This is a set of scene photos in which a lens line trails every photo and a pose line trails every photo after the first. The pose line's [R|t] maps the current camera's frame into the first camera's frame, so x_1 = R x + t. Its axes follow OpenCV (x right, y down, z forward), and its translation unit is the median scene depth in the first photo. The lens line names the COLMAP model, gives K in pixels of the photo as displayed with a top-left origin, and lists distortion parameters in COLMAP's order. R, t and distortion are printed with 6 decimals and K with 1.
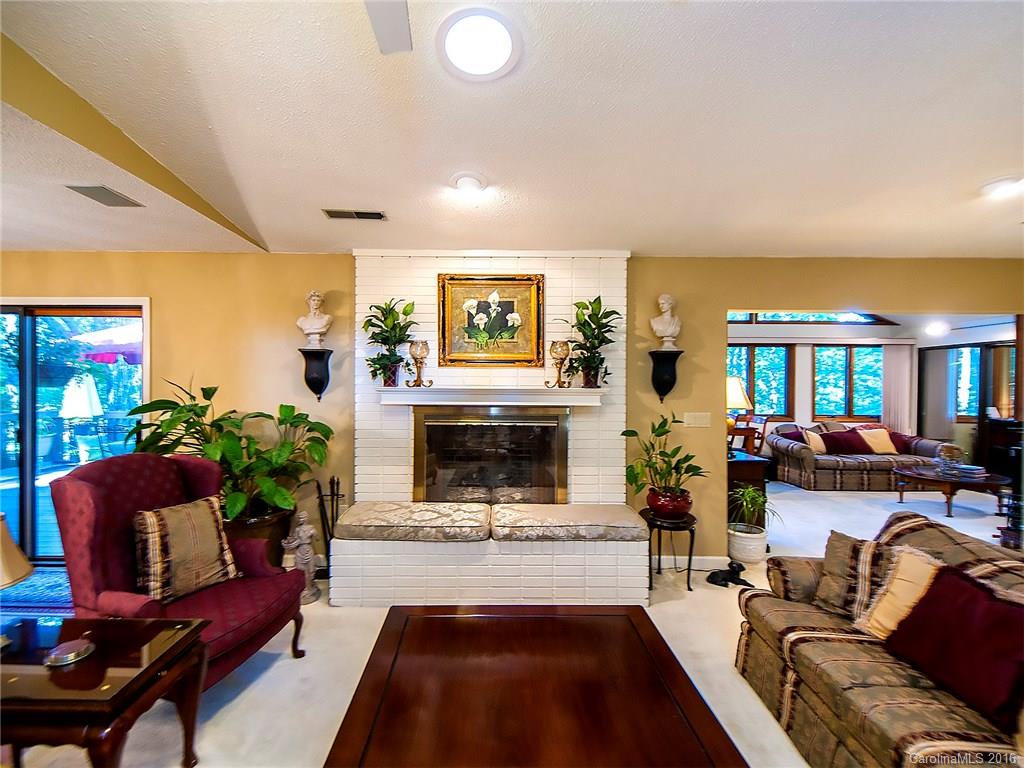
lens RADIAL K [[453.8, 0, 488.7], [0, 453.8, 386.4], [0, 0, 1]] dist [0.031931, -0.015693]
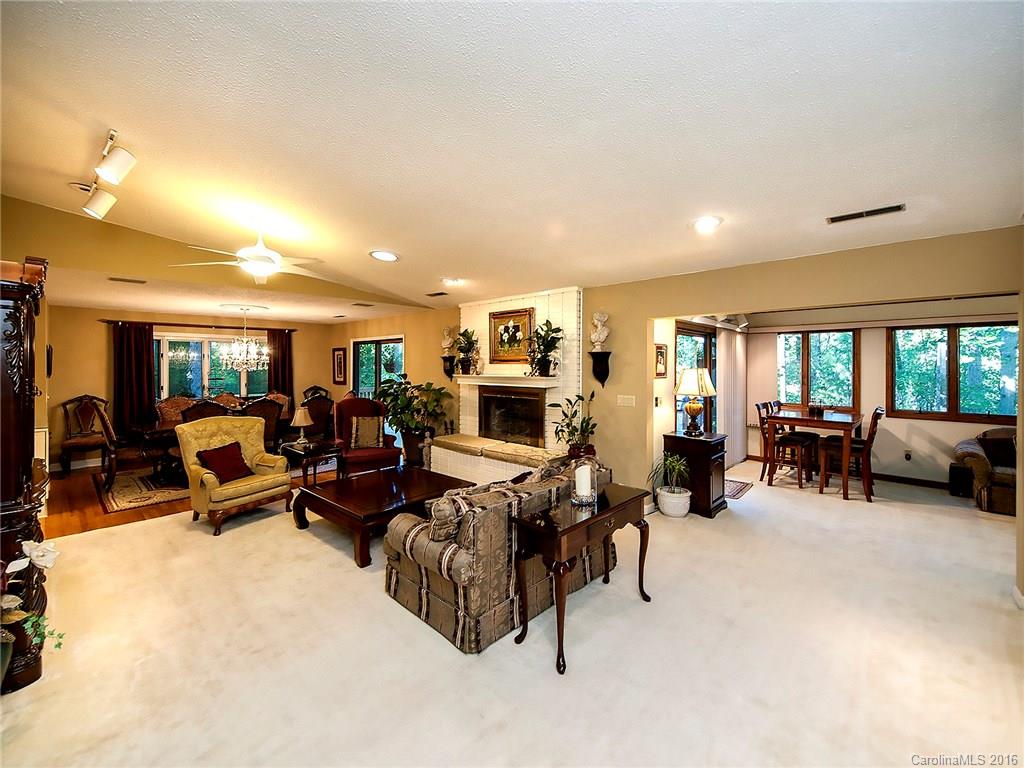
lens RADIAL K [[429.5, 0, 510.9], [0, 429.5, 362.1], [0, 0, 1]] dist [-0.000224, -0.000136]
pose [[0.717484, -0.008690, -0.696520, 1.147424], [-0.002794, 0.999878, -0.015353, -0.023890], [0.696569, 0.012962, 0.717373, -0.170021]]
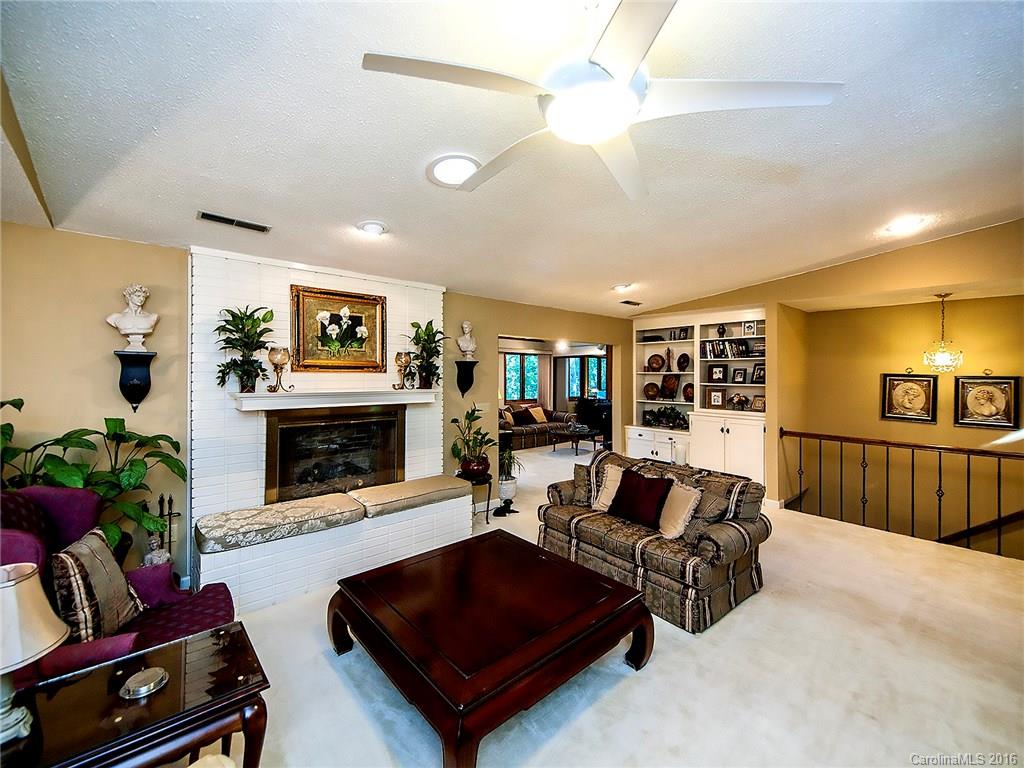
lens RADIAL K [[423.6, 0, 509.4], [0, 423.6, 378.1], [0, 0, 1]] dist [0.003374, 0.000106]
pose [[0.756028, -0.009120, 0.654476, -0.375669], [0.010325, 0.999945, 0.002007, -0.026334], [-0.654458, 0.005240, 0.756080, -0.078176]]
